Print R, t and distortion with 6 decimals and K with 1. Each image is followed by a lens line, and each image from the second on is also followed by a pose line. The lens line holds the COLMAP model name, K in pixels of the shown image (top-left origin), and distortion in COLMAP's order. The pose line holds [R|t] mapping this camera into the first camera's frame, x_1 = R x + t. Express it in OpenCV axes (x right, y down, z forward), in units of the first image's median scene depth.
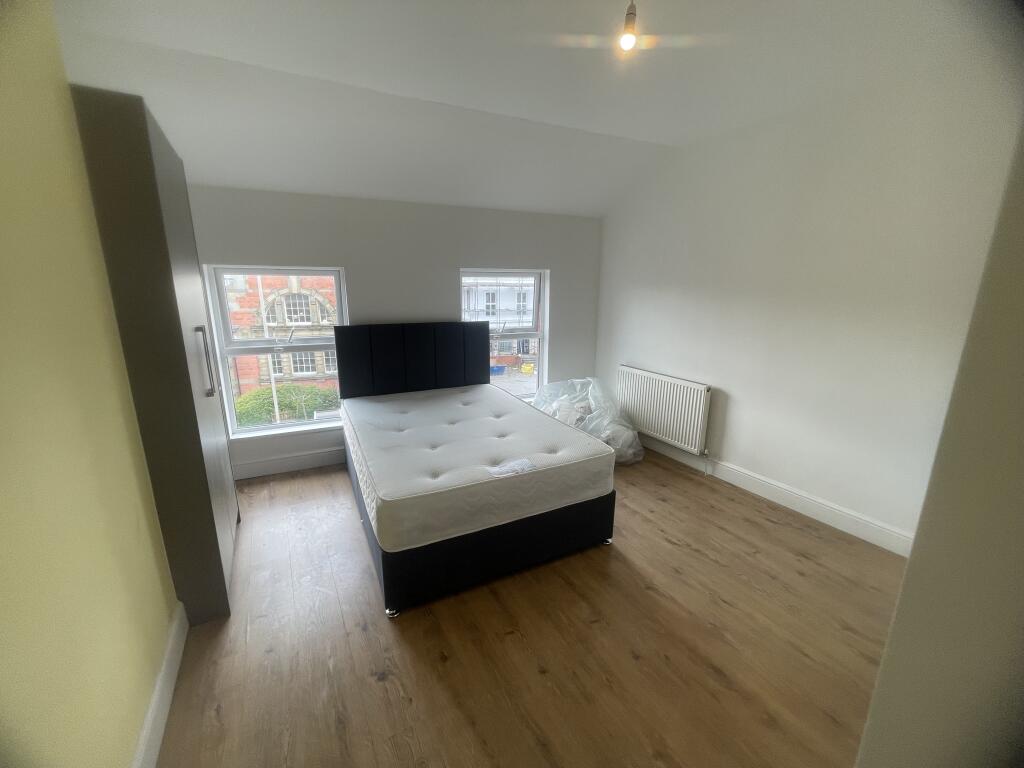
lens RADIAL K [[412.4, 0, 512.4], [0, 412.4, 384.9], [0, 0, 1]] dist [-0.001498, 0.001485]
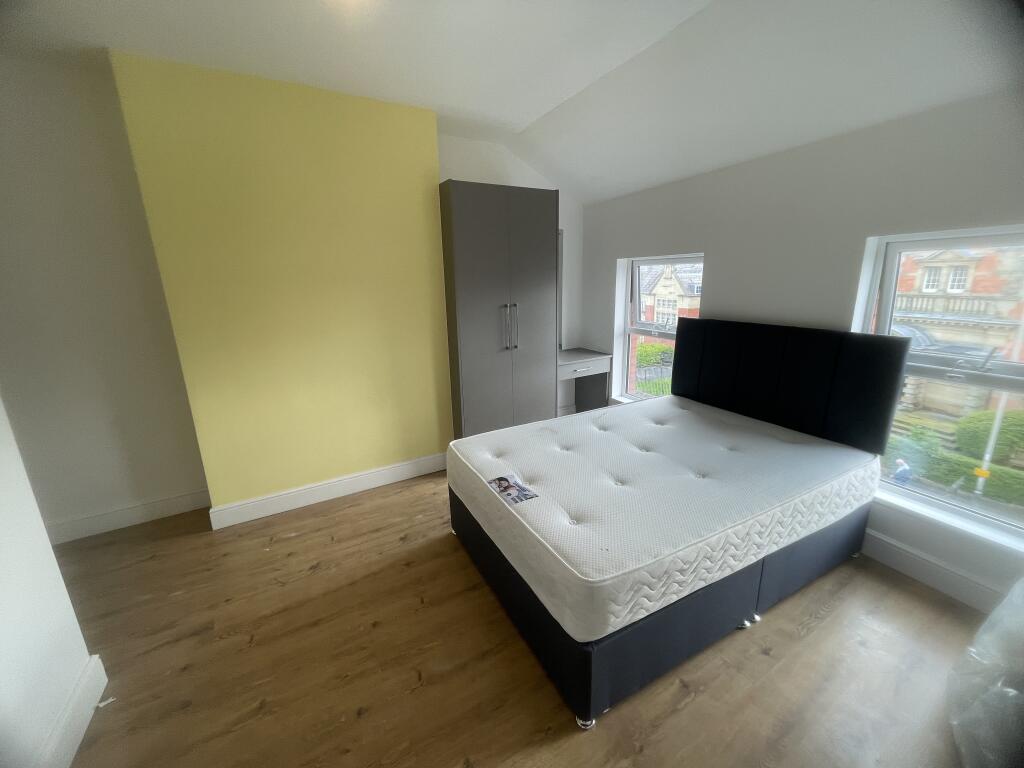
lens RADIAL K [[412.4, 0, 512.2], [0, 412.4, 381.7], [0, 0, 1]] dist [-0.001498, 0.001485]
pose [[0.016963, 0.238909, -0.970894, 0.738504], [-0.205815, 0.951073, 0.230436, -0.200442], [0.978444, 0.195915, 0.065304, 0.843248]]
